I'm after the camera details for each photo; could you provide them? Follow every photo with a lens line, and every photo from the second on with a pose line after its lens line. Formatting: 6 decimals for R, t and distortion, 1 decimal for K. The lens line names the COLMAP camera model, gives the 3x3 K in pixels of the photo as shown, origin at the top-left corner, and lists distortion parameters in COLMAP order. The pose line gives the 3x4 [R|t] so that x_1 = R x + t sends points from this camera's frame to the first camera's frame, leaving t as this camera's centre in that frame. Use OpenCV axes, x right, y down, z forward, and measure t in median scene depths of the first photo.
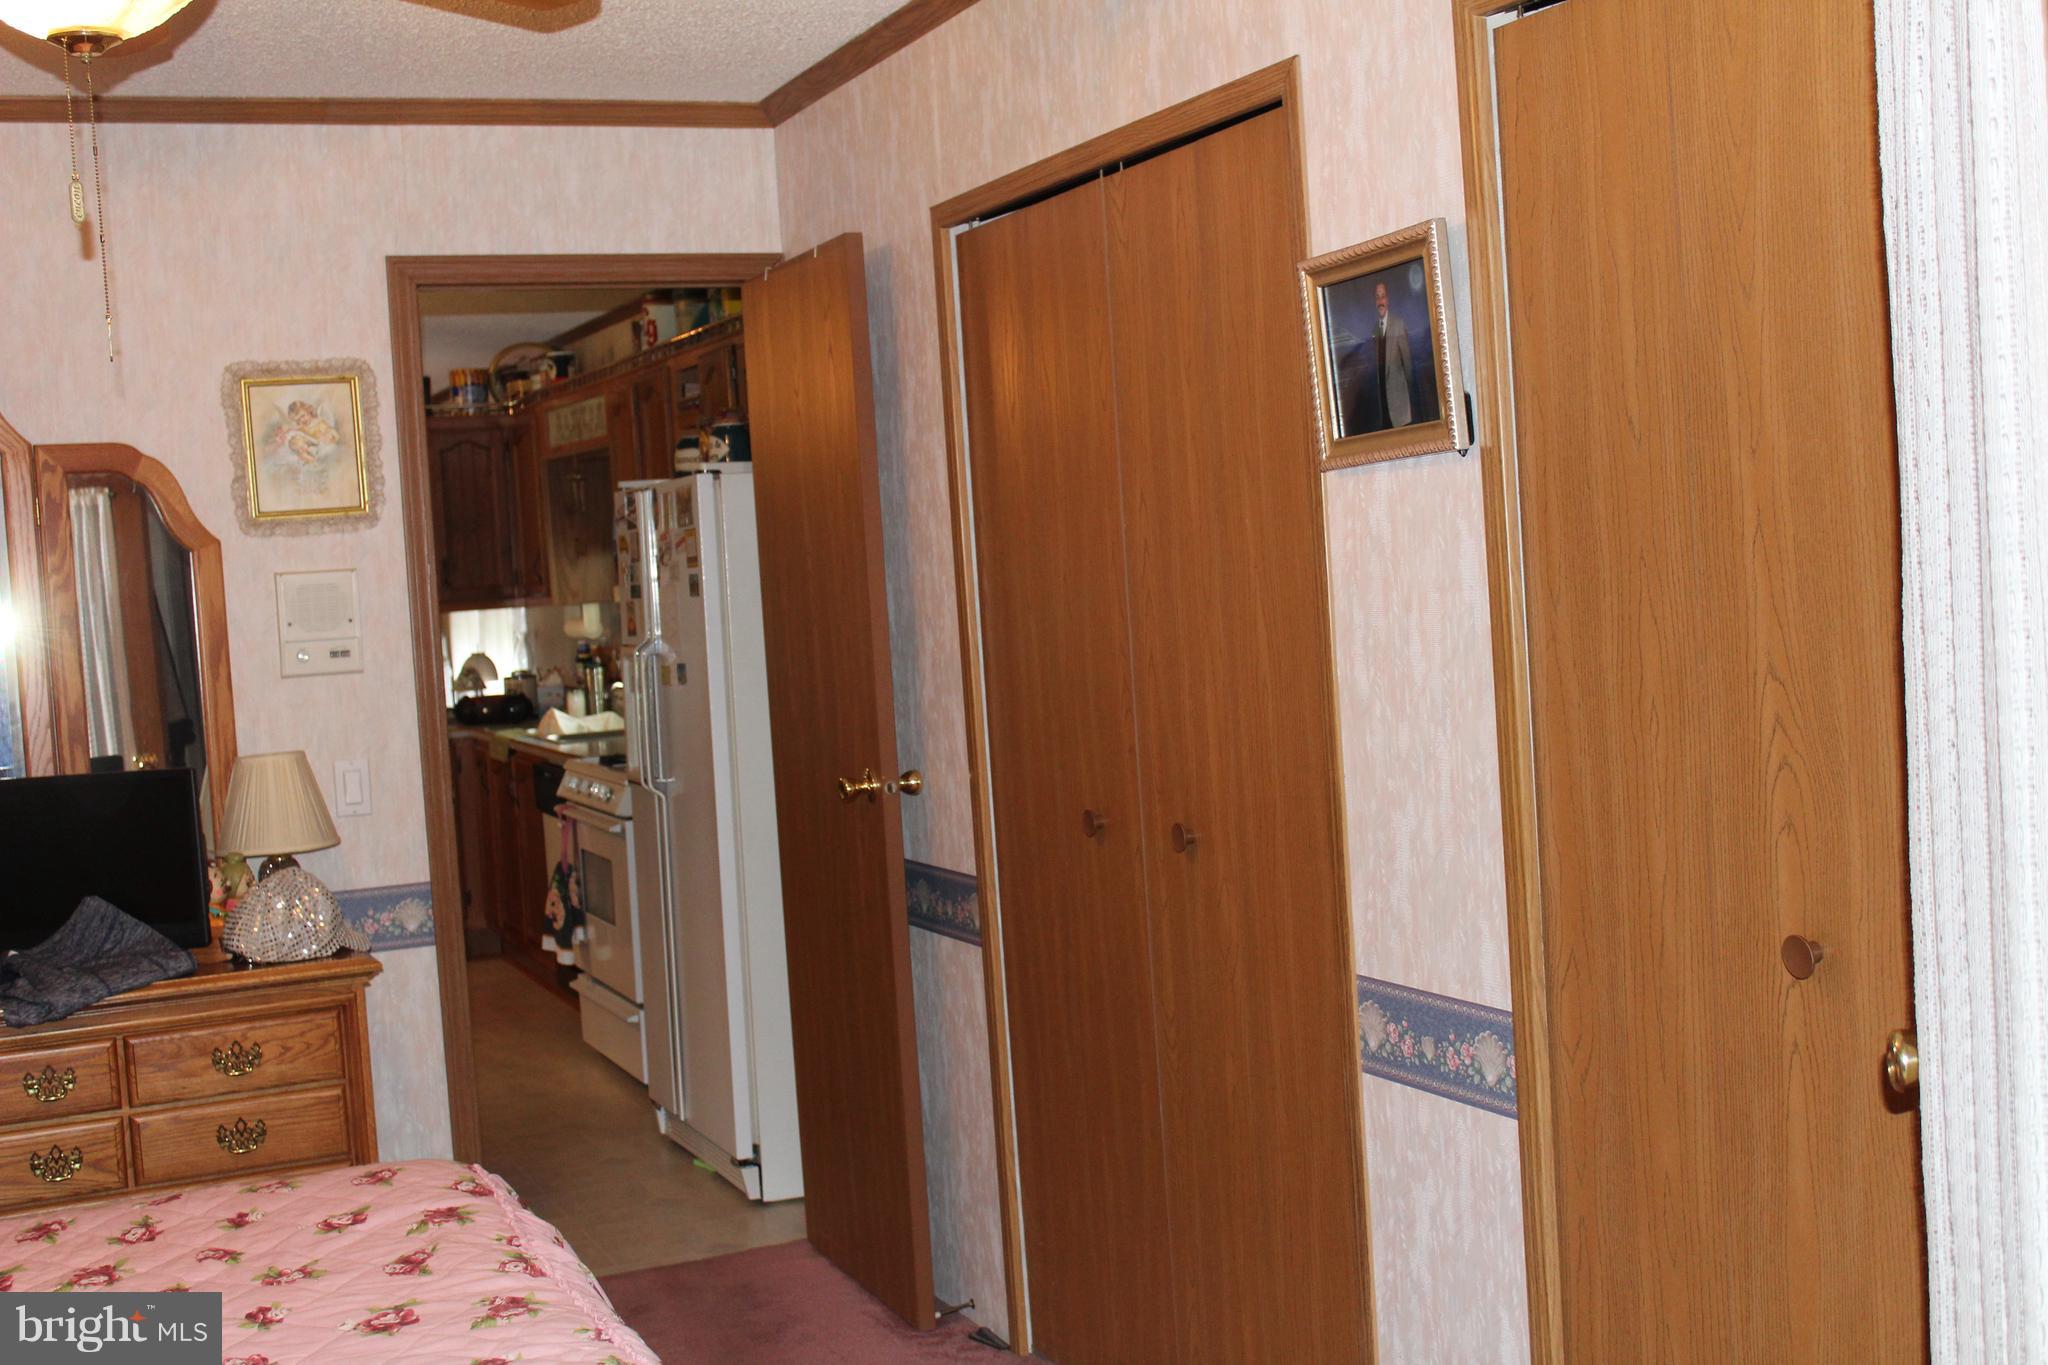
lens RADIAL K [[2432.2, 0, 1022.5], [0, 2432.2, 659.1], [0, 0, 1]] dist [-0.092094, 0.155439]
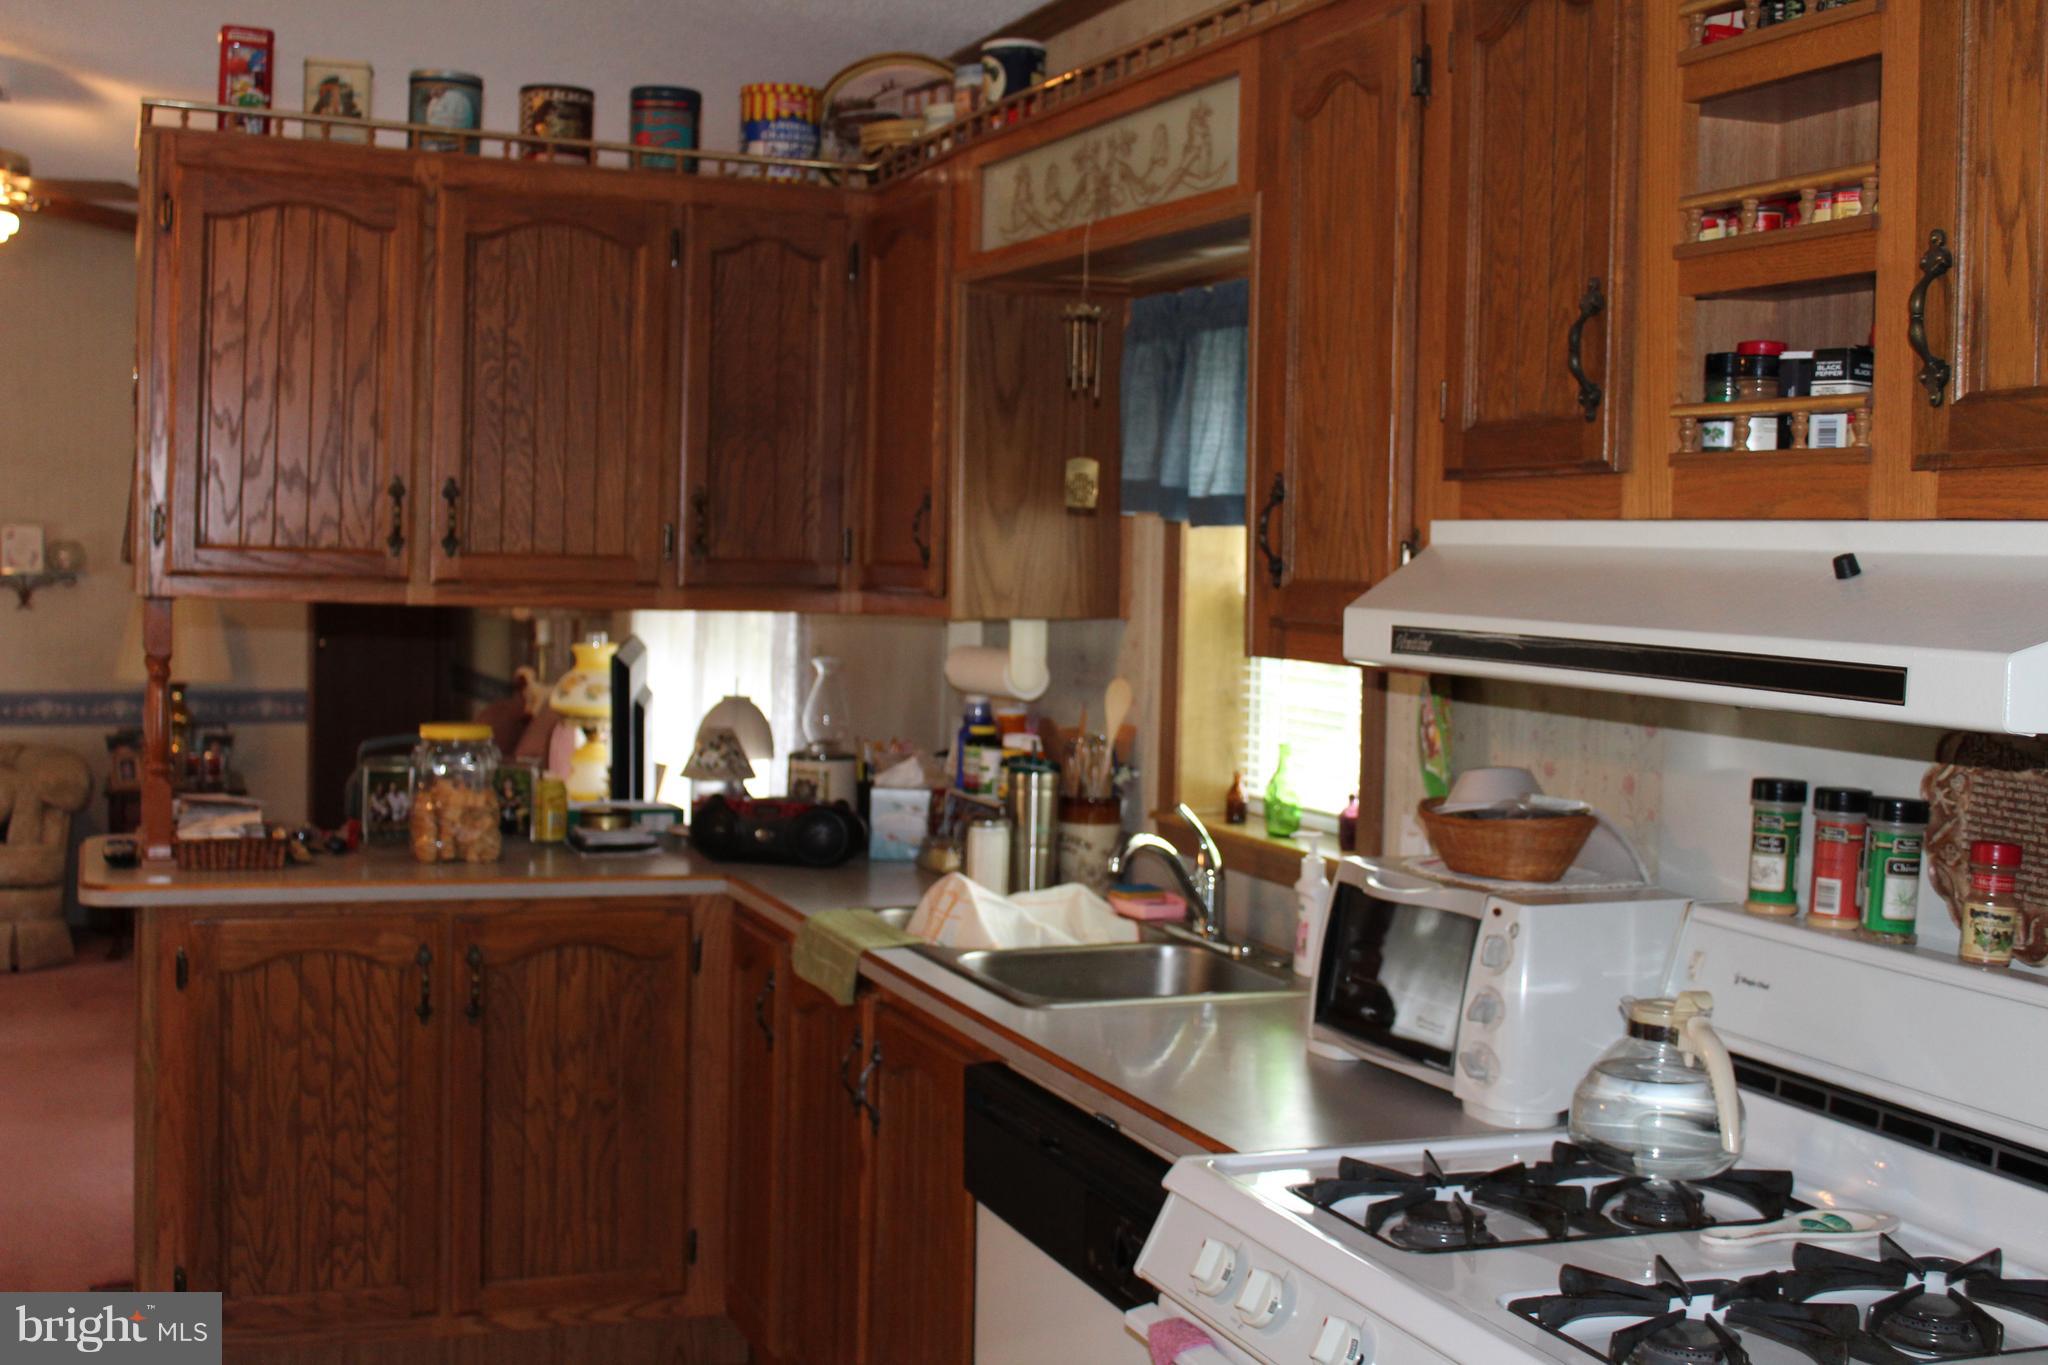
lens RADIAL K [[2432.2, 0, 1022.5], [0, 2432.2, 659.1], [0, 0, 1]] dist [-0.092094, 0.155439]
pose [[0.995368, 0.090432, -0.032642, -0.160574], [-0.090493, 0.995897, -0.000396, -0.015465], [0.032472, 0.003349, 0.999467, 0.548362]]
